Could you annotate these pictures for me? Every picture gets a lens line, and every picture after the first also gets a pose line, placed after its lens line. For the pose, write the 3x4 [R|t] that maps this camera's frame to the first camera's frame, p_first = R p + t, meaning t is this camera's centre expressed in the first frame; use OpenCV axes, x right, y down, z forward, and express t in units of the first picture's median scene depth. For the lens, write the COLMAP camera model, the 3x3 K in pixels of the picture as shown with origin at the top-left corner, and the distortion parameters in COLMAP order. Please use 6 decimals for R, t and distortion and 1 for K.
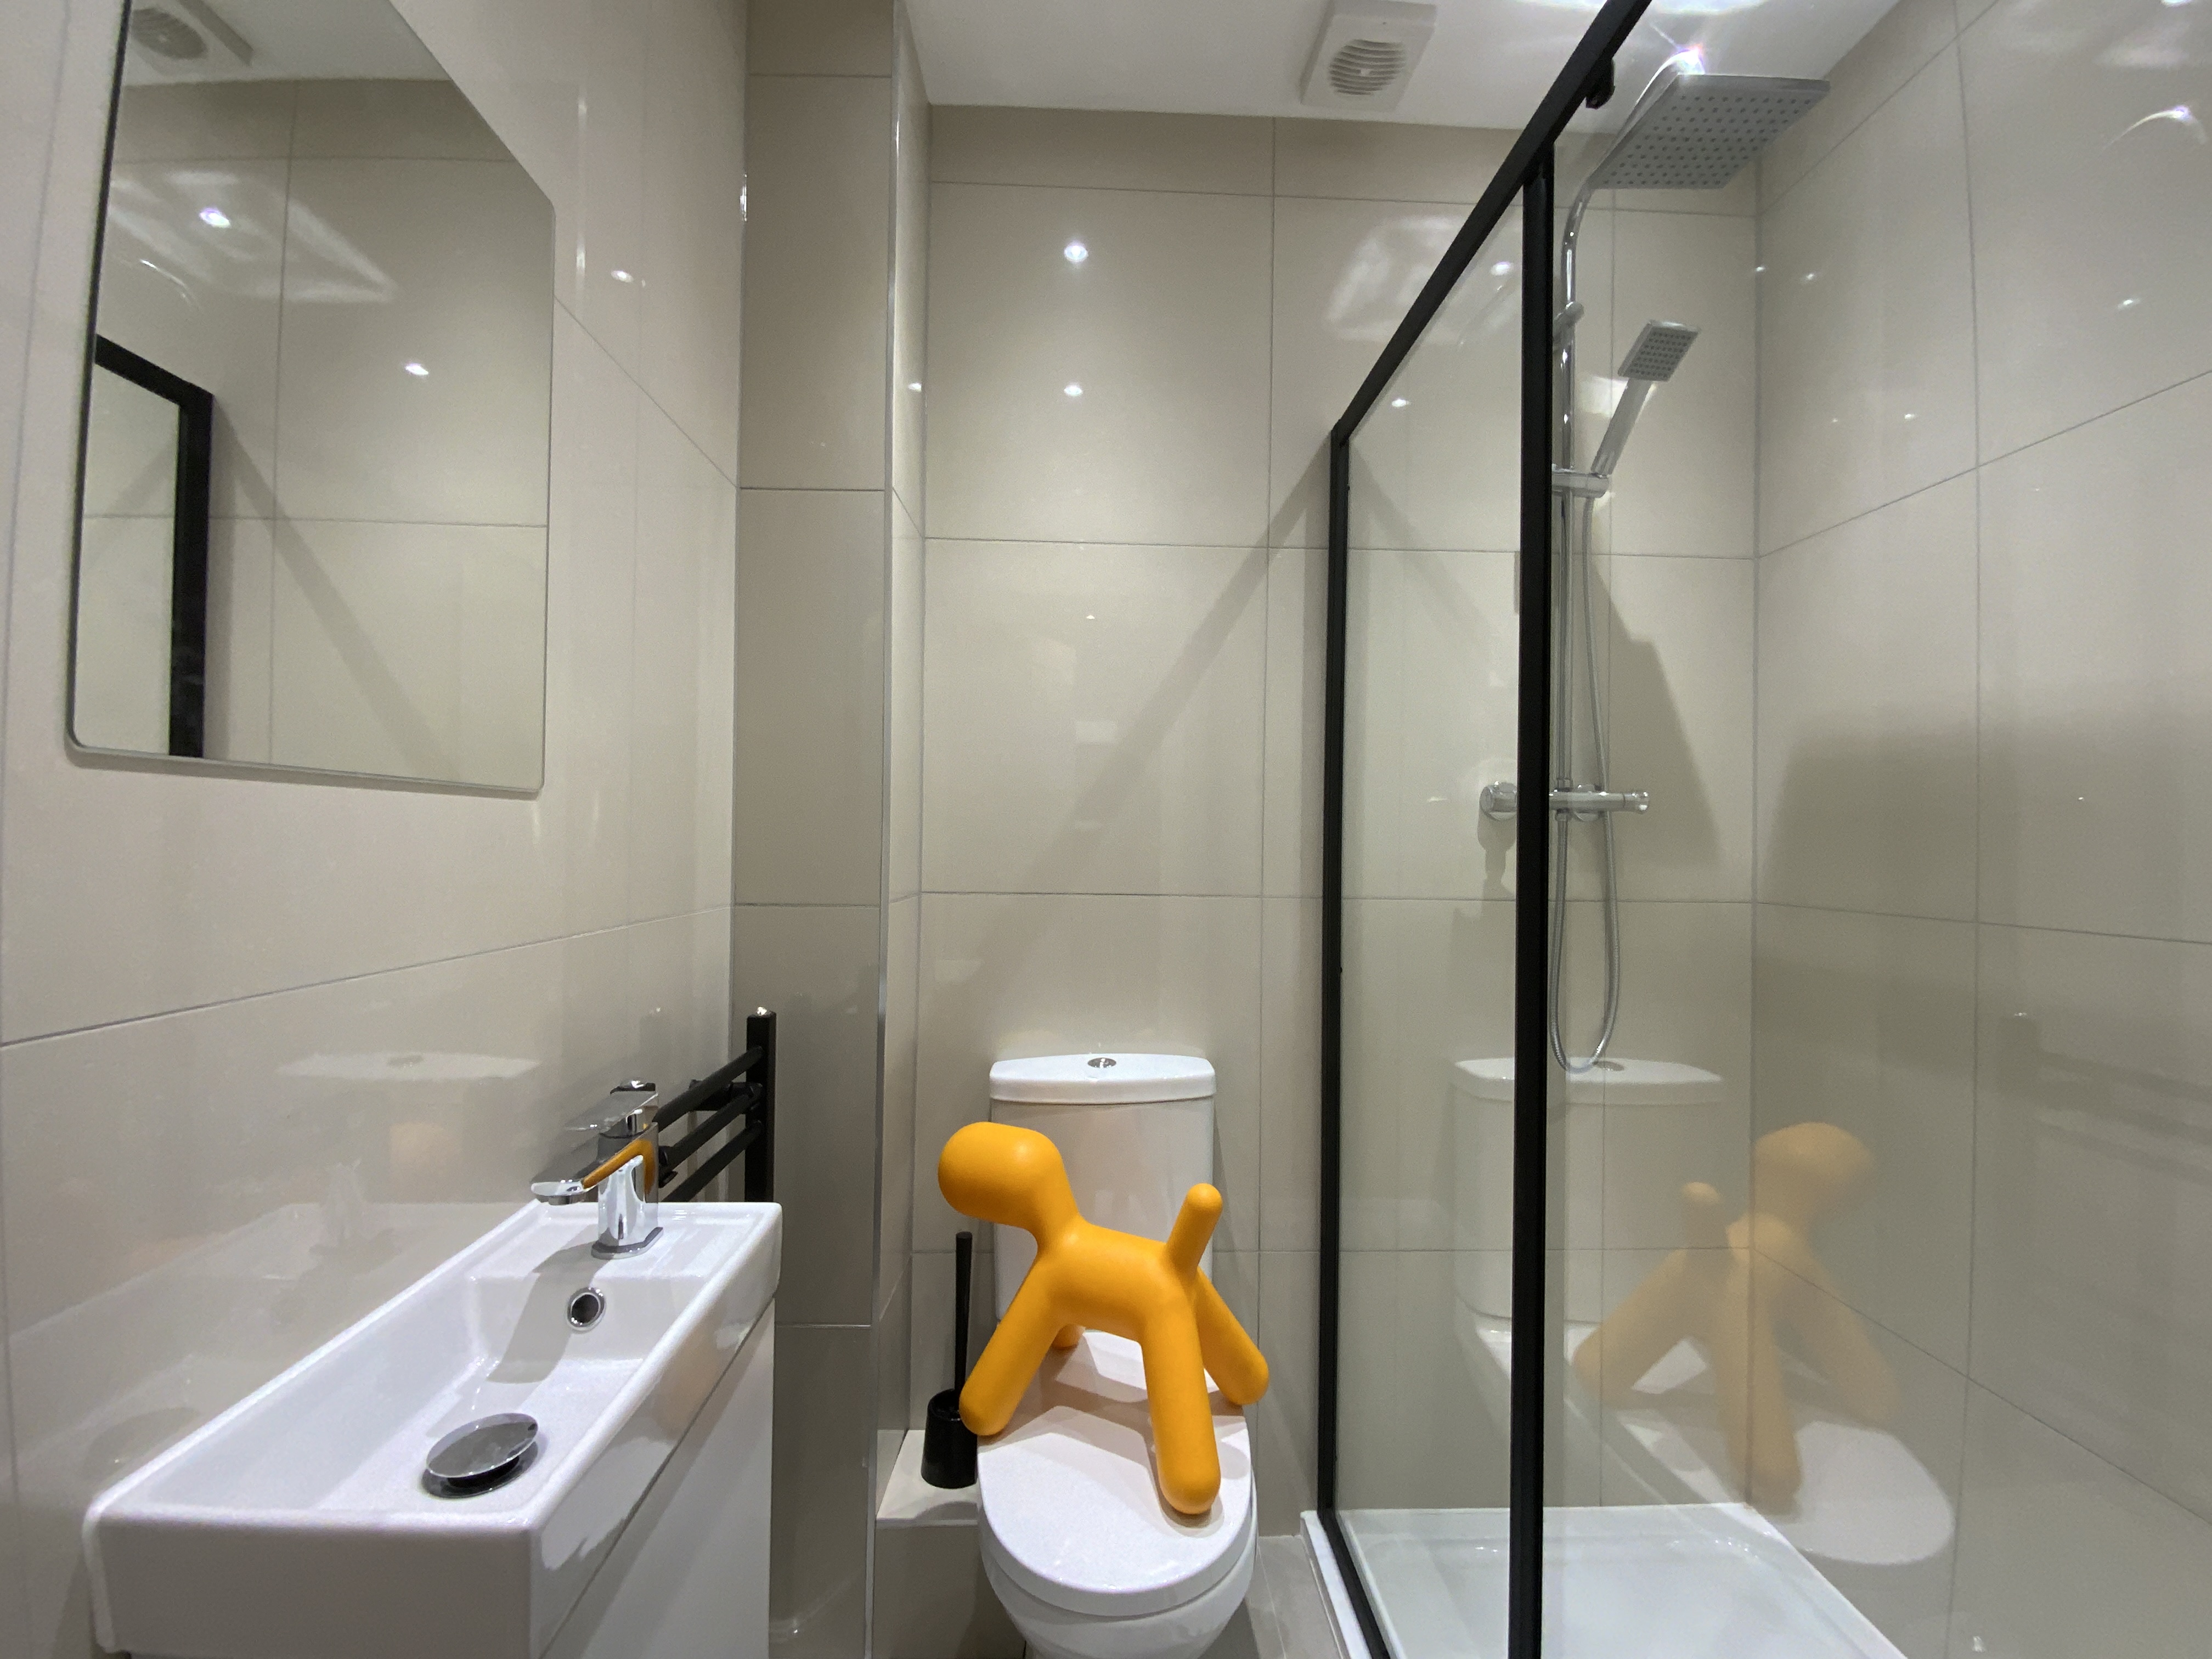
lens RADIAL K [[879.5, 0, 1106.0], [0, 879.5, 829.5], [0, 0, 1]] dist [0.027192, -0.023707]
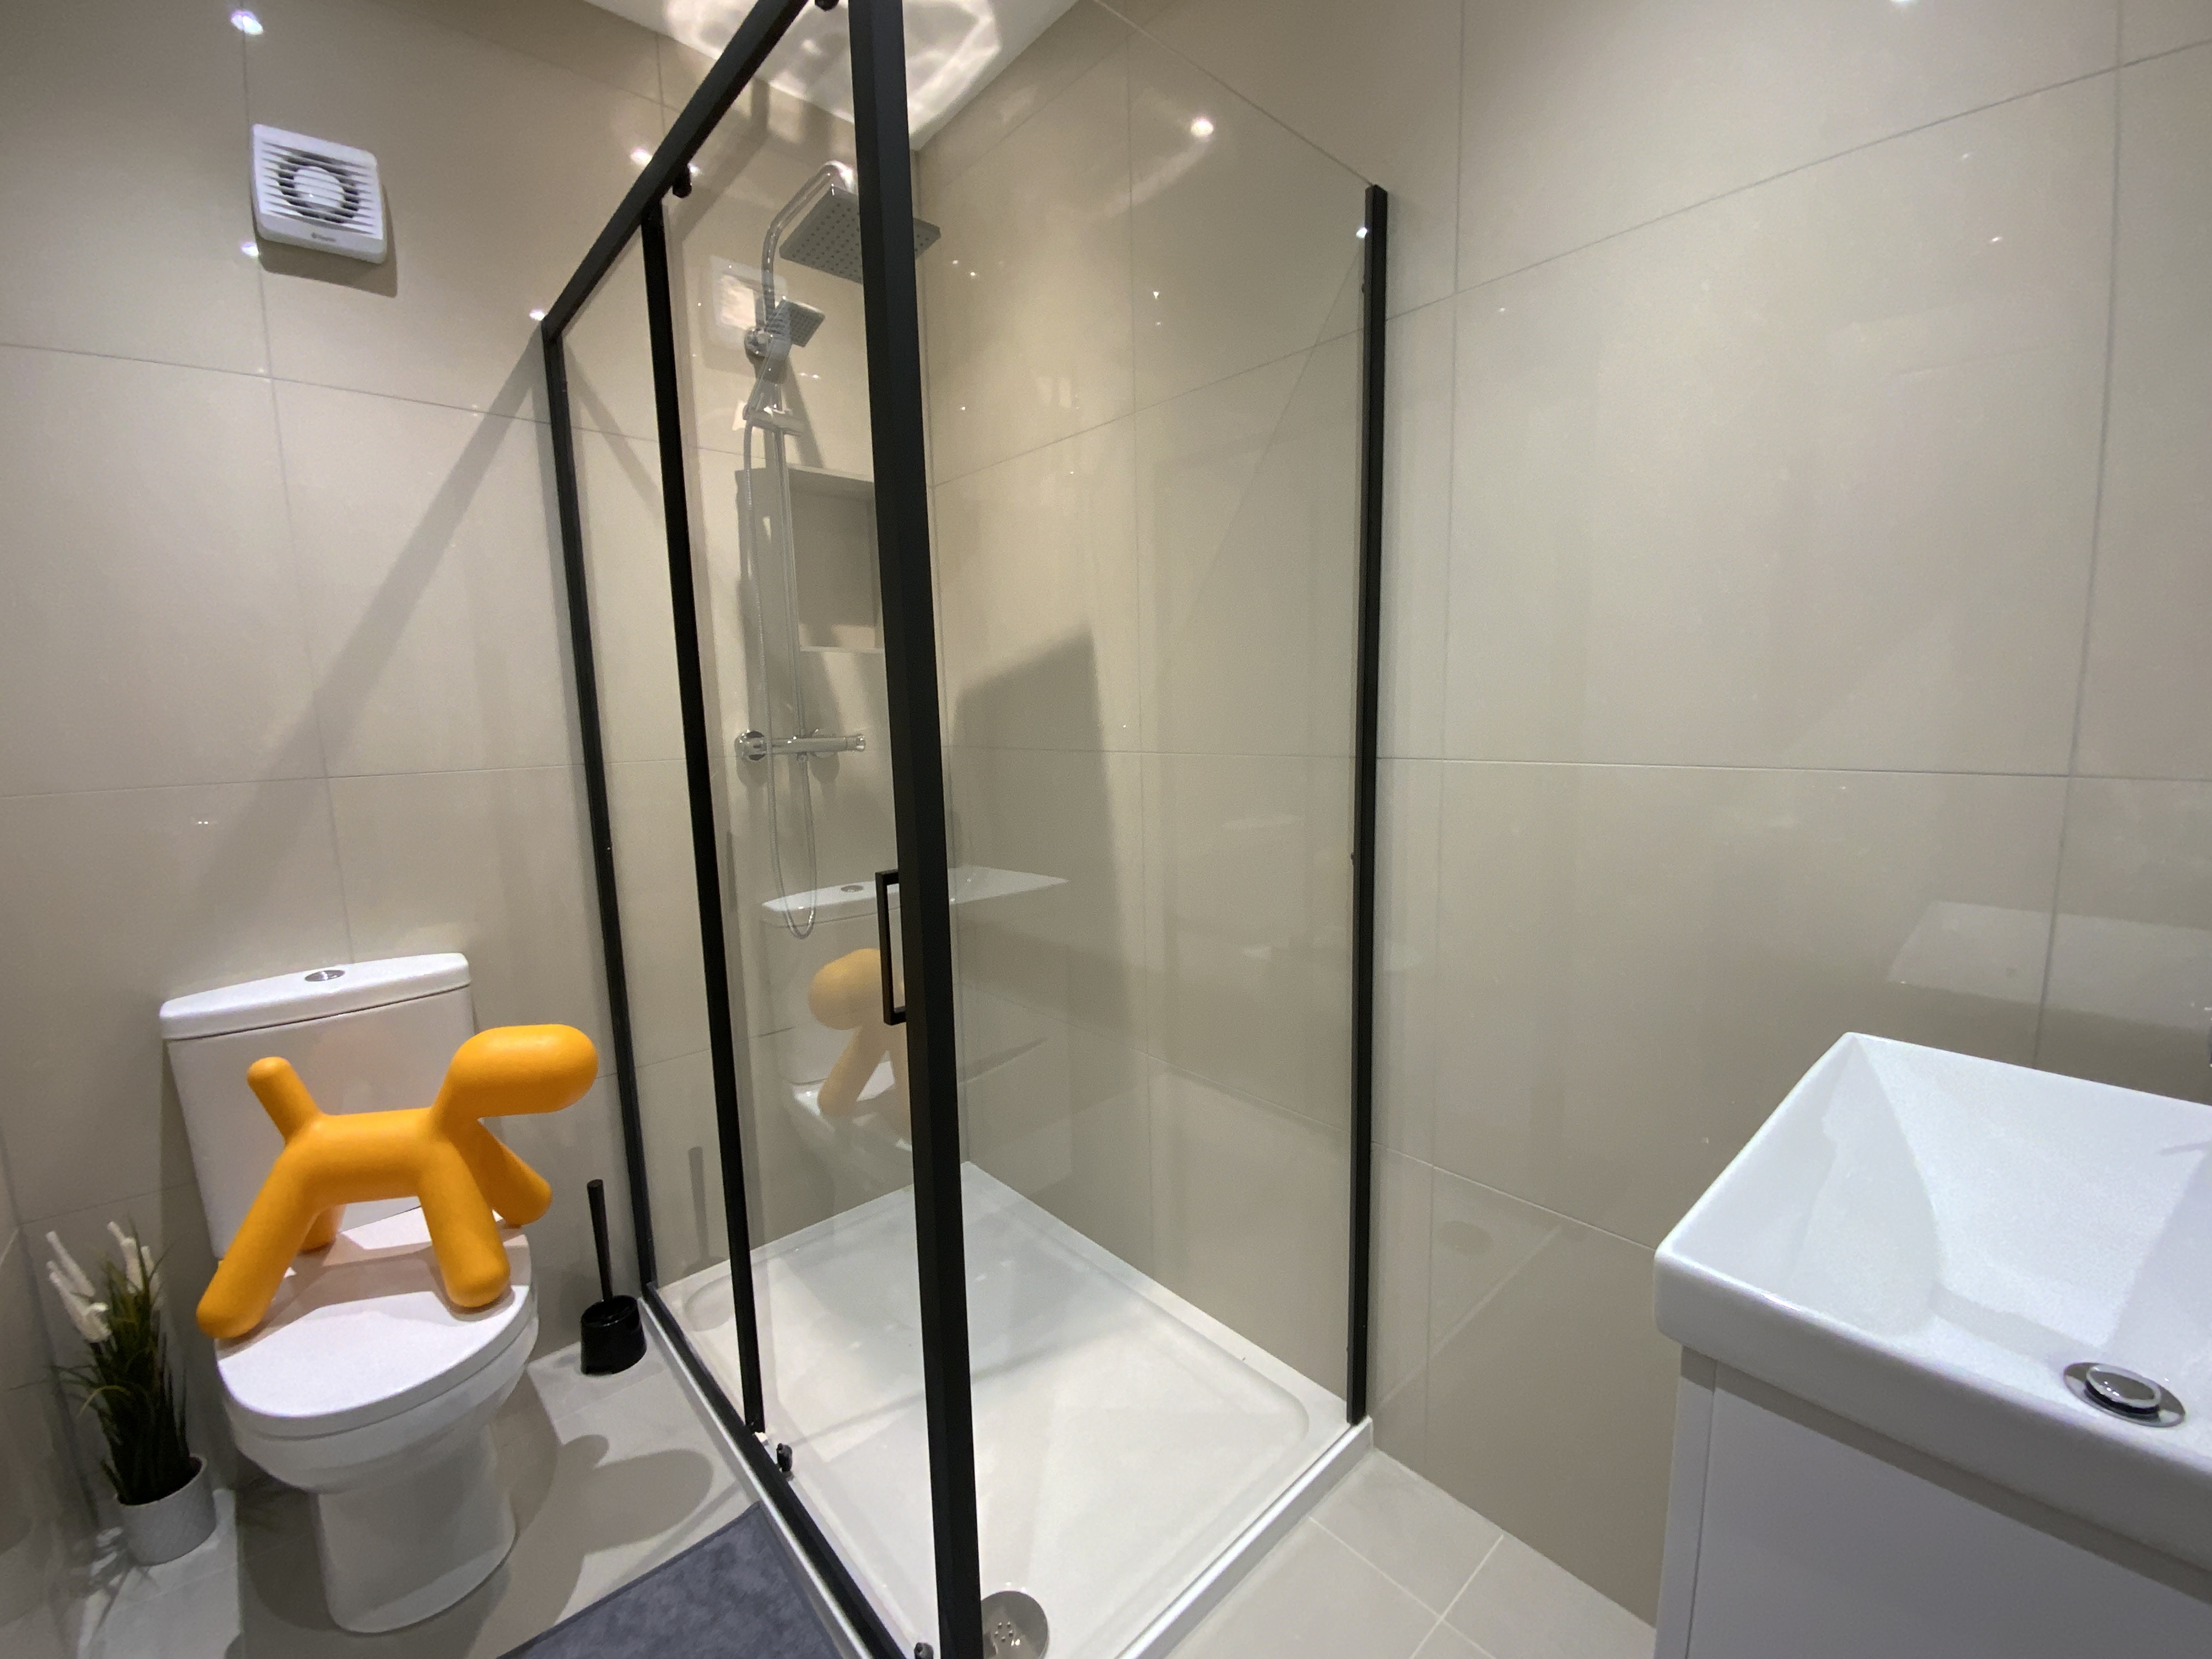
lens RADIAL K [[879.5, 0, 1106.0], [0, 879.5, 829.5], [0, 0, 1]] dist [0.027192, -0.023707]
pose [[0.762256, -0.124111, 0.635266, 0.054825], [0.022485, 0.985930, 0.165640, -0.061091], [-0.646885, -0.111976, 0.754322, -0.369866]]
